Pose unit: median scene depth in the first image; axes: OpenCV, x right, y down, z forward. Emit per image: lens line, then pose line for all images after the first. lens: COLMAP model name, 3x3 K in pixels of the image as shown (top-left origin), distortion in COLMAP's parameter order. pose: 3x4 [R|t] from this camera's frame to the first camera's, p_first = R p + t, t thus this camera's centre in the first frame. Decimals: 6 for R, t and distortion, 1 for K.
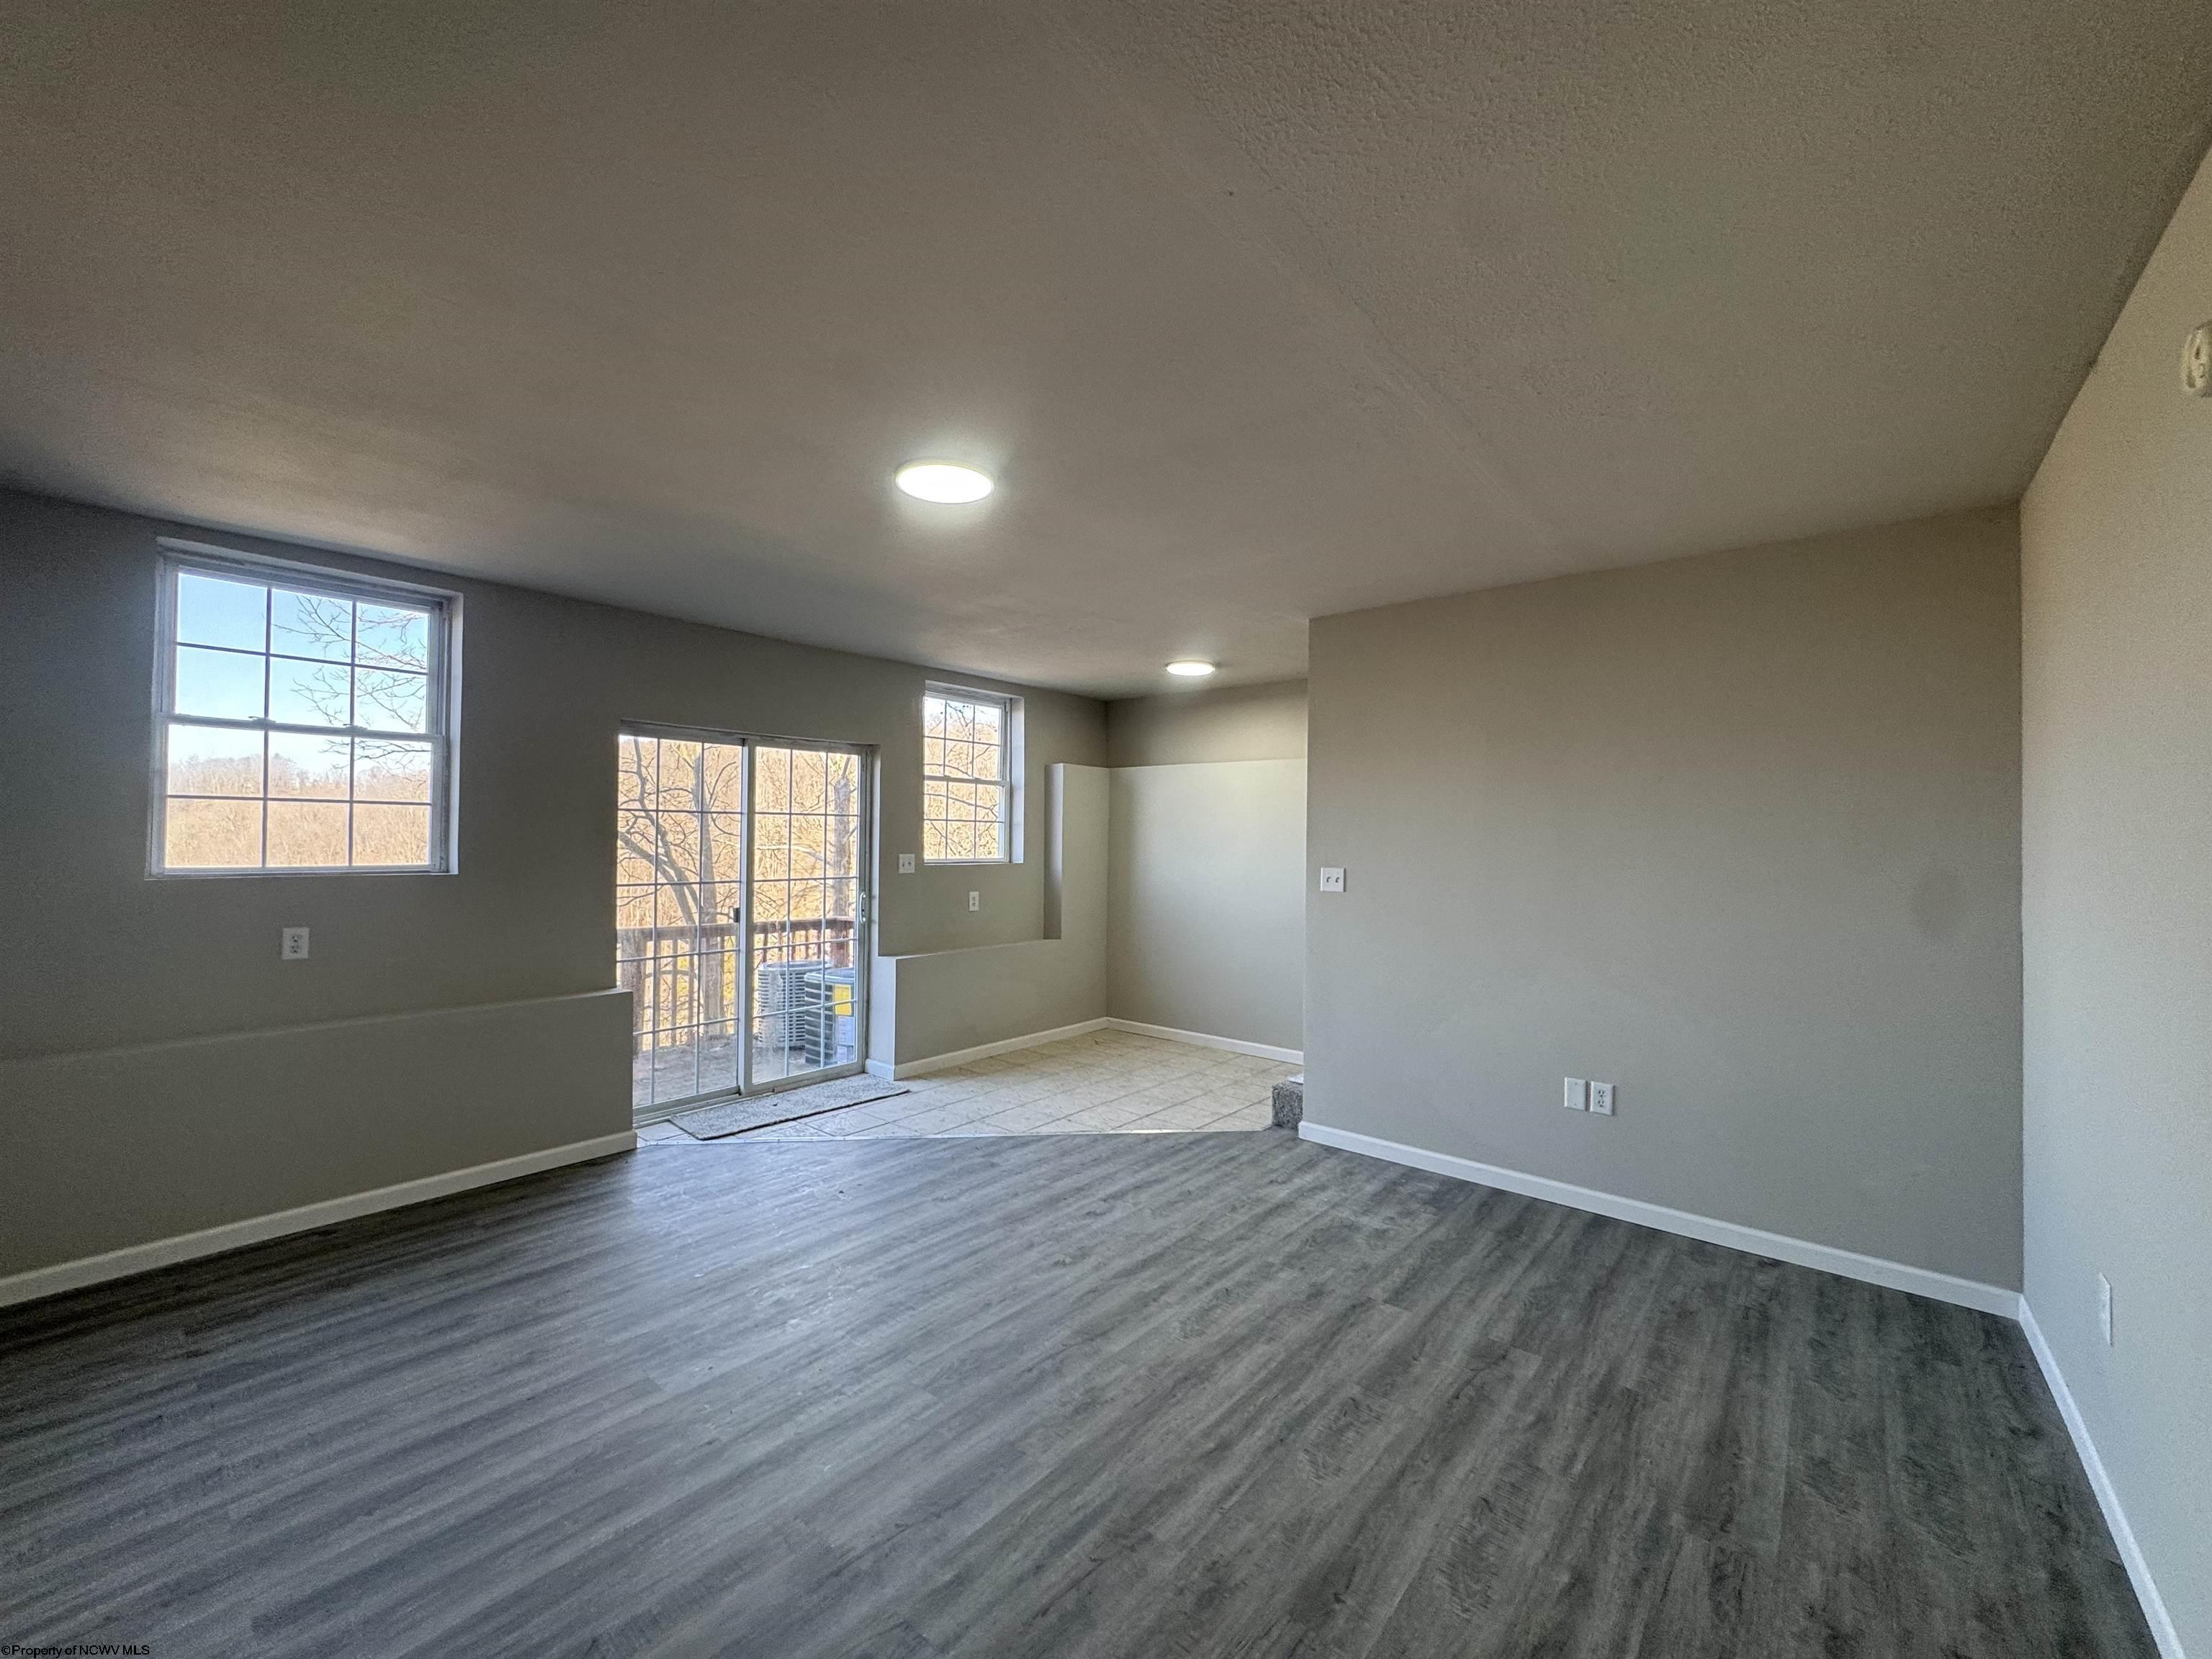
lens RADIAL K [[889.0, 0, 1094.2], [0, 889.0, 827.0], [0, 0, 1]] dist [-0.003415, -0.000139]
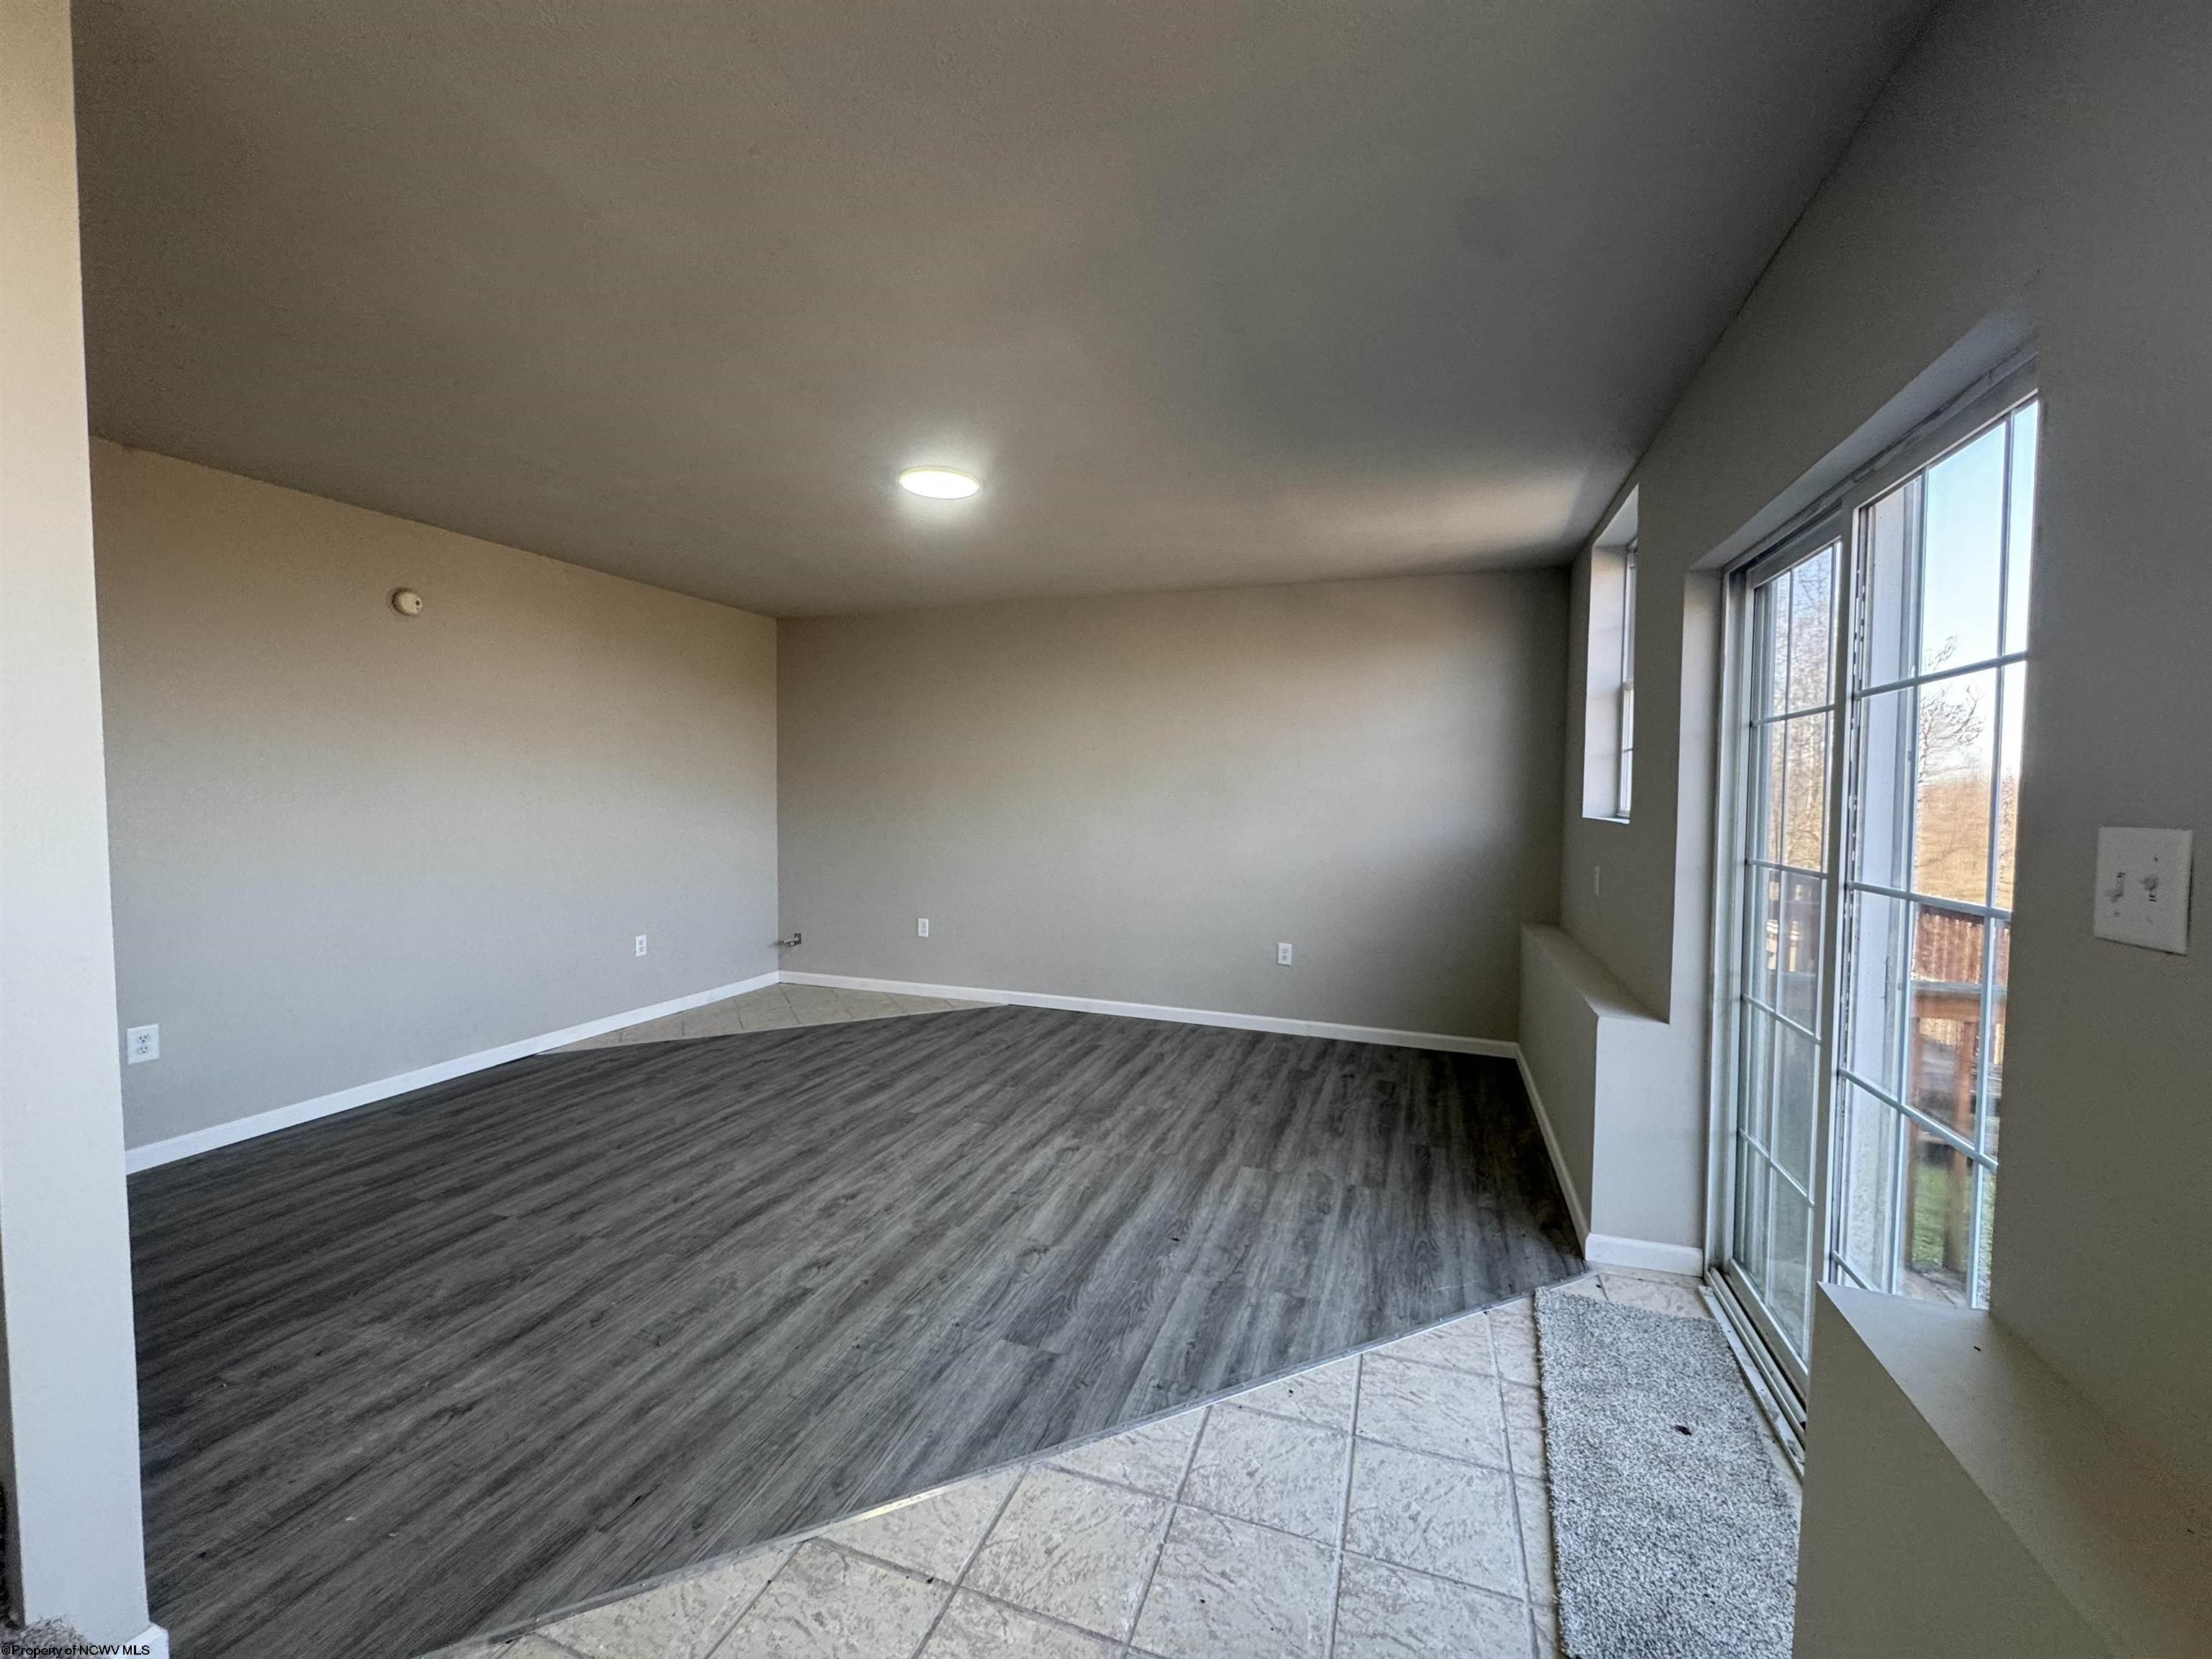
lens RADIAL K [[889.0, 0, 1094.2], [0, 889.0, 827.0], [0, 0, 1]] dist [-0.003415, -0.000139]
pose [[-0.940395, -0.006437, -0.340022, 0.041204], [-0.014903, 0.999640, 0.022293, 0.053094], [0.339757, 0.026032, -0.940153, 1.867867]]
